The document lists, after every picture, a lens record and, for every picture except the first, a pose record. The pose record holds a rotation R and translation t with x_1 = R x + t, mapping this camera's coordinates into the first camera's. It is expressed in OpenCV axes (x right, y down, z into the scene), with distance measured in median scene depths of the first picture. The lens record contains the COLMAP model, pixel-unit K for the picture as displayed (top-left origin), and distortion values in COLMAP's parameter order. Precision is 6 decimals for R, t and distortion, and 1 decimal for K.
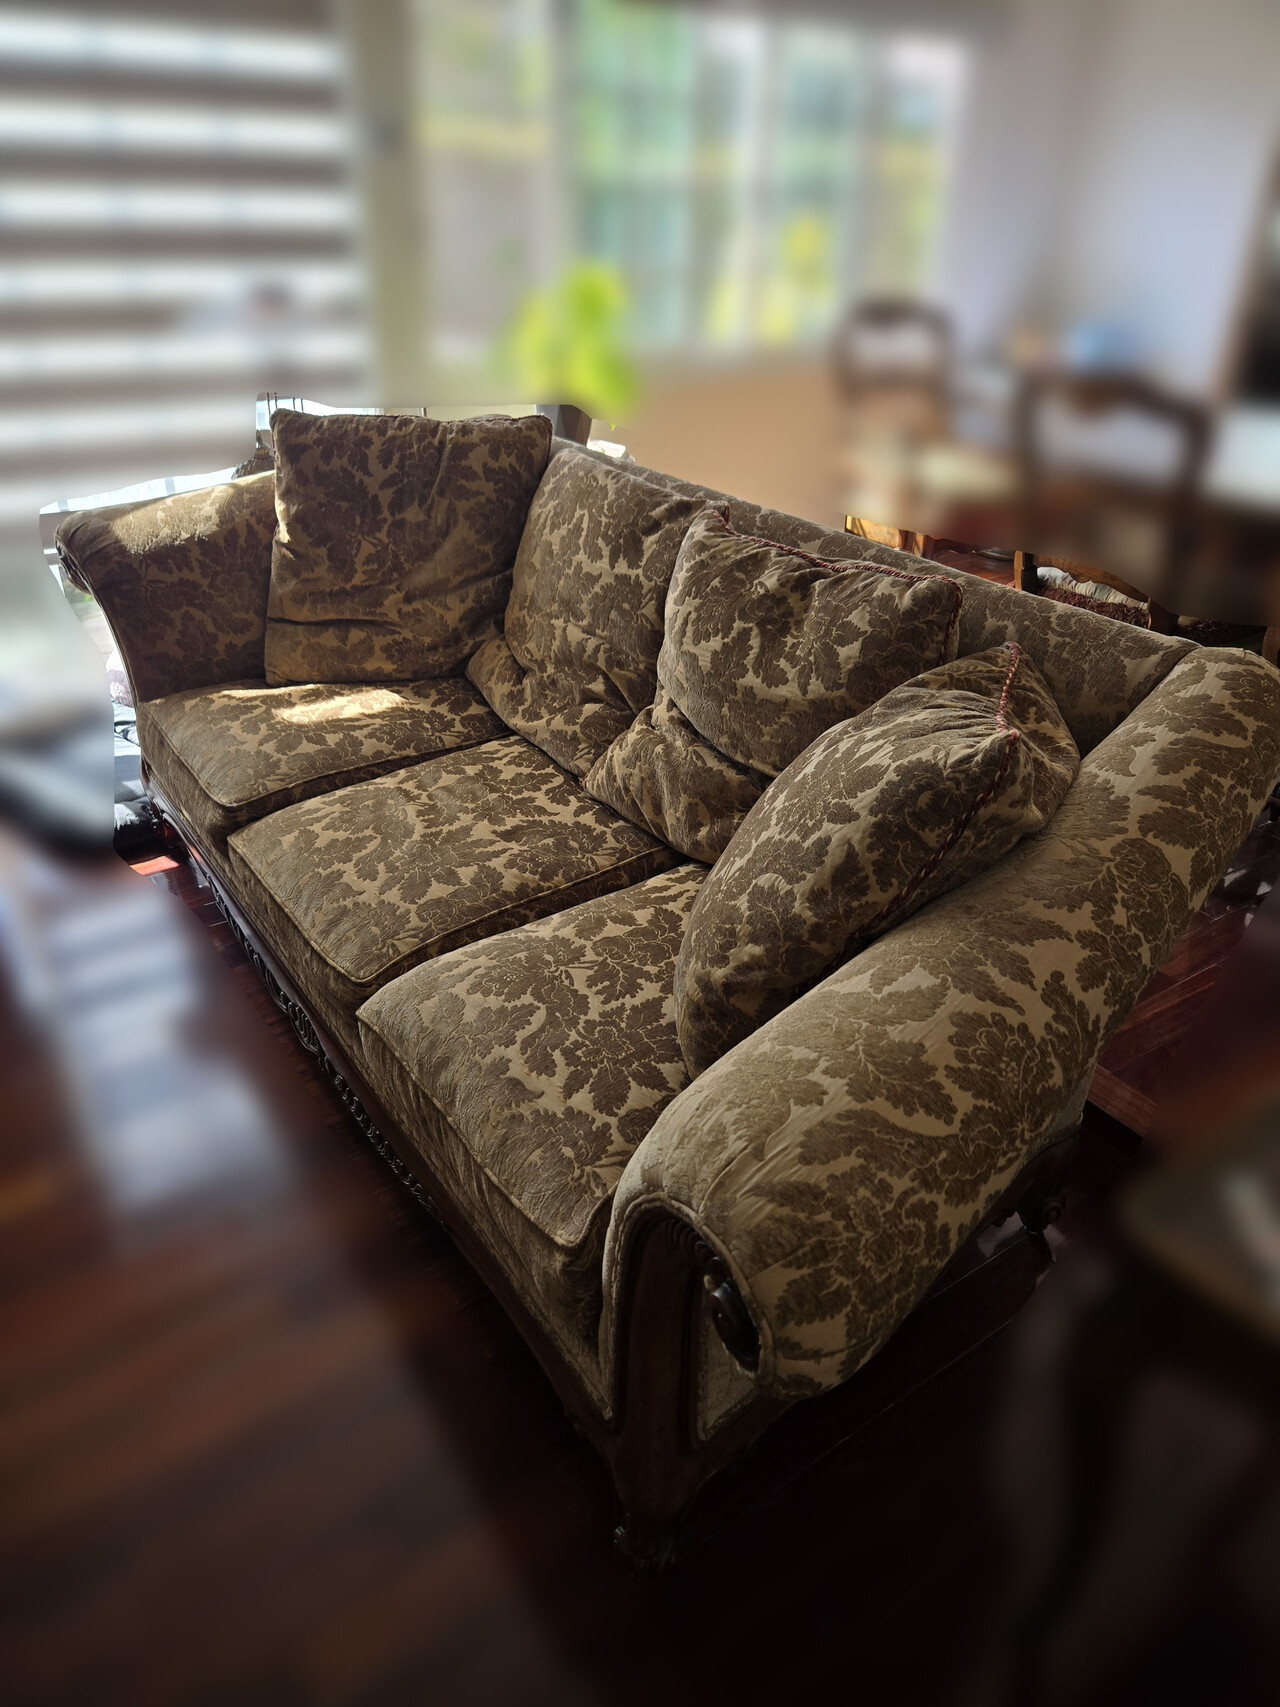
lens RADIAL K [[1134.0, 0, 649.5], [0, 1134.0, 860.9], [0, 0, 1]] dist [0.067780, -0.054617]
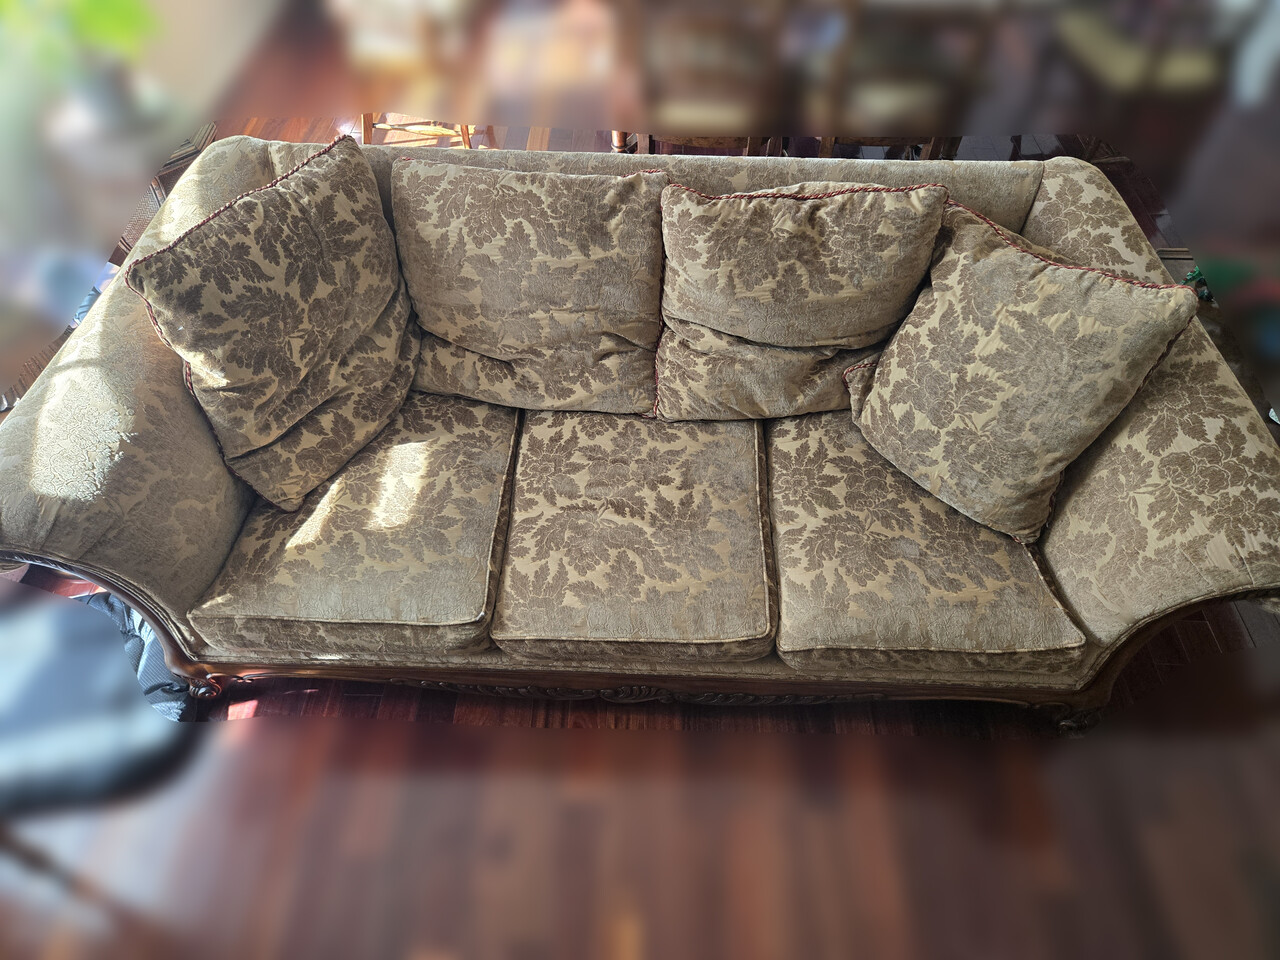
lens RADIAL K [[850.3, 0, 640.5], [0, 850.3, 471.6], [0, 0, 1]] dist [0.067780, -0.054617]
pose [[0.598149, -0.626402, 0.499838, -0.686823], [0.411938, 0.775340, 0.478702, -0.567025], [-0.687404, -0.080433, 0.721808, 0.334797]]
